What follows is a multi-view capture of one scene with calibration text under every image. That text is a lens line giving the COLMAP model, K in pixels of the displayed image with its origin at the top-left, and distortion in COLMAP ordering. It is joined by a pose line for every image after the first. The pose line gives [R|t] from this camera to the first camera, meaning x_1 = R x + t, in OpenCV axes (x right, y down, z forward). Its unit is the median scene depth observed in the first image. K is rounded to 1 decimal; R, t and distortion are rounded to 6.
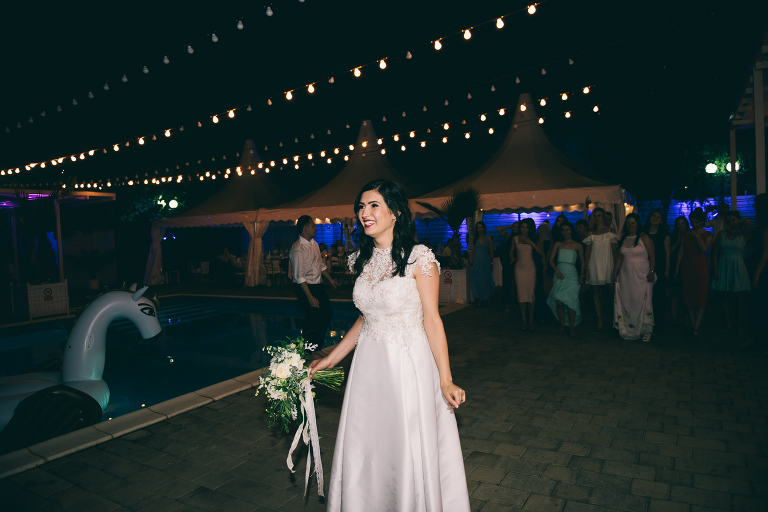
lens RADIAL K [[520.3, 0, 384.0], [0, 520.3, 256.0], [0, 0, 1]] dist [-0.049619, -0.003600]
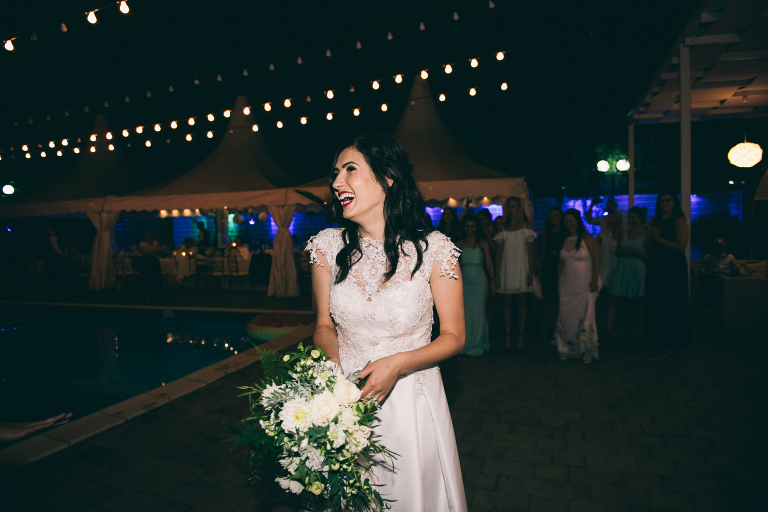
lens RADIAL K [[520.3, 0, 384.0], [0, 520.3, 256.0], [0, 0, 1]] dist [-0.049619, -0.003600]
pose [[0.977732, 0.003364, 0.209829, 0.021360], [-0.004980, 0.999962, 0.007174, -0.003926], [-0.209796, -0.008059, 0.977712, 0.122392]]
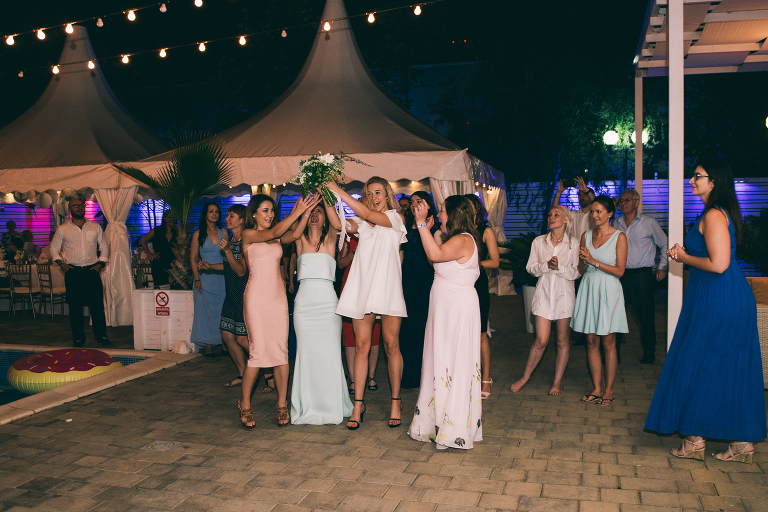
lens RADIAL K [[725.2, 0, 384.0], [0, 725.2, 256.0], [0, 0, 1]] dist [-0.036352, -0.012853]
pose [[0.966999, 0.013759, 0.254407, 0.113798], [-0.013485, 0.999905, -0.002823, -0.007688], [-0.254422, -0.000701, 0.967093, 0.152419]]
